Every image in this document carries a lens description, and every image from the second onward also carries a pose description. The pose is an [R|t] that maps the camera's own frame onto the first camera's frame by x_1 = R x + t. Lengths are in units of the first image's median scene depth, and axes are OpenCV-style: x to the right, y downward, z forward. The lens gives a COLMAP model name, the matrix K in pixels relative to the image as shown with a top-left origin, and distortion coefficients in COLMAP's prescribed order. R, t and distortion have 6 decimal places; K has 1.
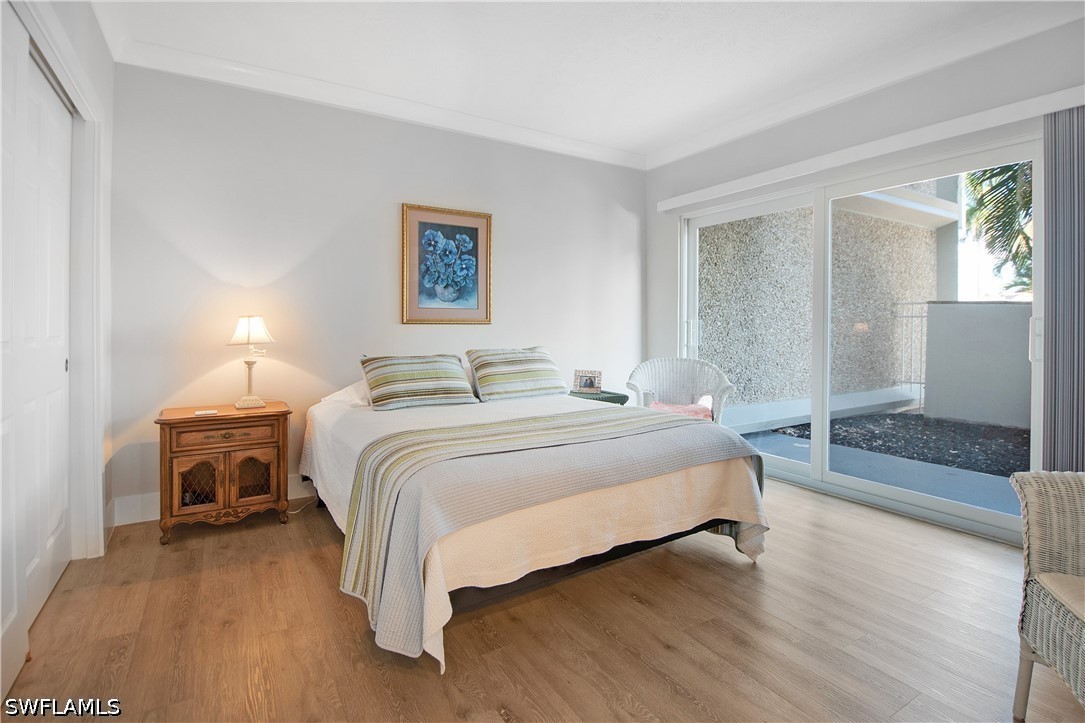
lens RADIAL K [[532.3, 0, 551.2], [0, 532.3, 325.8], [0, 0, 1]] dist [-0.003451, -0.001413]
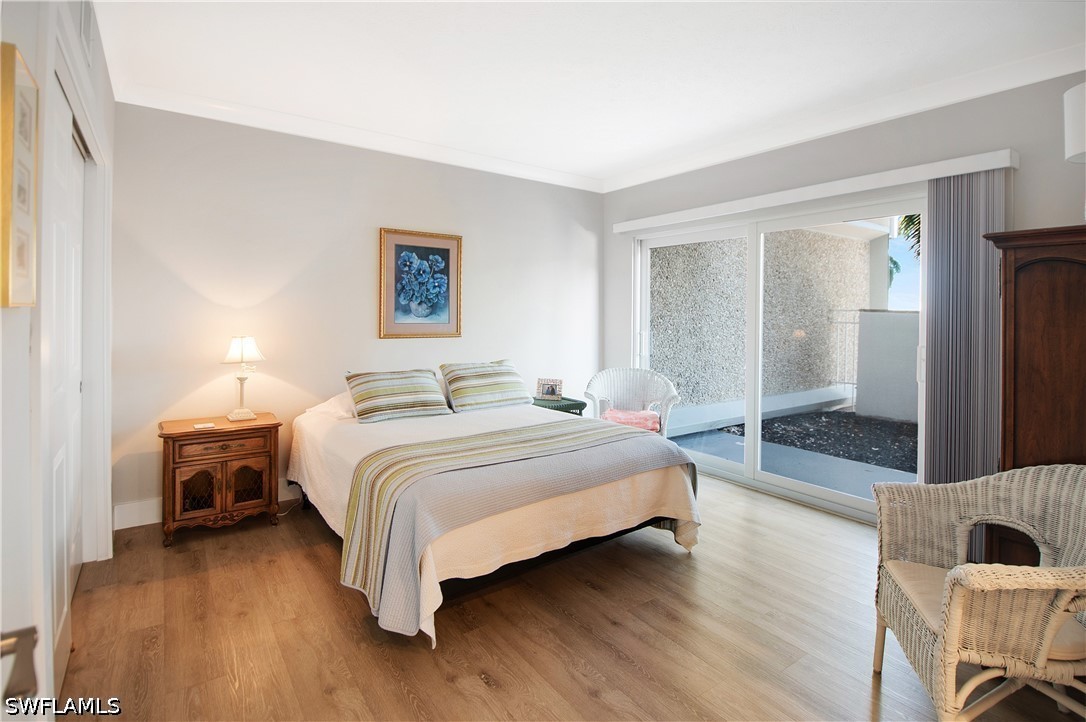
lens RADIAL K [[536.5, 0, 540.0], [0, 536.5, 316.8], [0, 0, 1]] dist [0.000964, -0.000533]
pose [[0.998589, 0.003830, 0.052965, -0.013753], [-0.004159, 0.999973, 0.006103, -0.071410], [-0.052940, -0.006315, 0.998578, -0.143512]]
